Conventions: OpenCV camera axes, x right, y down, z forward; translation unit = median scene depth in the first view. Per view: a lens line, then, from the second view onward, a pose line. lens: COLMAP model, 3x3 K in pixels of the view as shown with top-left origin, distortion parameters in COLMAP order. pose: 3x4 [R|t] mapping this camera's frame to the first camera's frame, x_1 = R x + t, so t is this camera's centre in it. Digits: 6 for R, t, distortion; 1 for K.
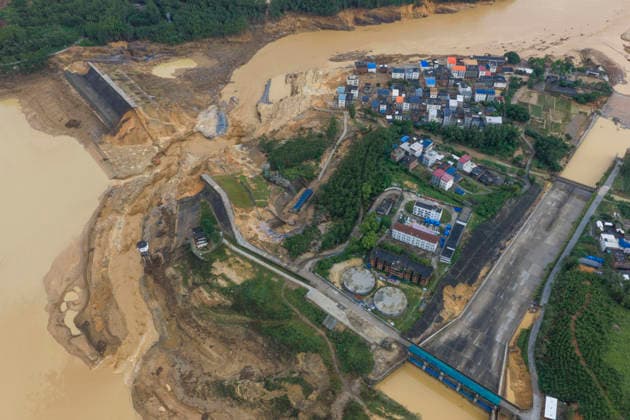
lens RADIAL K [[530.6, 0, 315.2], [0, 530.6, 211.5], [0, 0, 1]] dist [0.019261, -0.024222]
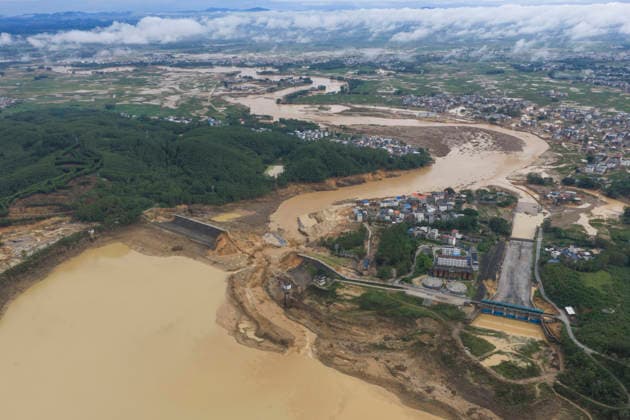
lens RADIAL K [[530.6, 0, 315.1], [0, 530.6, 209.1], [0, 0, 1]] dist [0.019261, -0.024222]
pose [[0.969258, -0.085356, 0.230768, -0.435078], [0.175226, 0.897879, -0.403867, 0.368490], [-0.172729, 0.431888, 0.885233, -0.317754]]
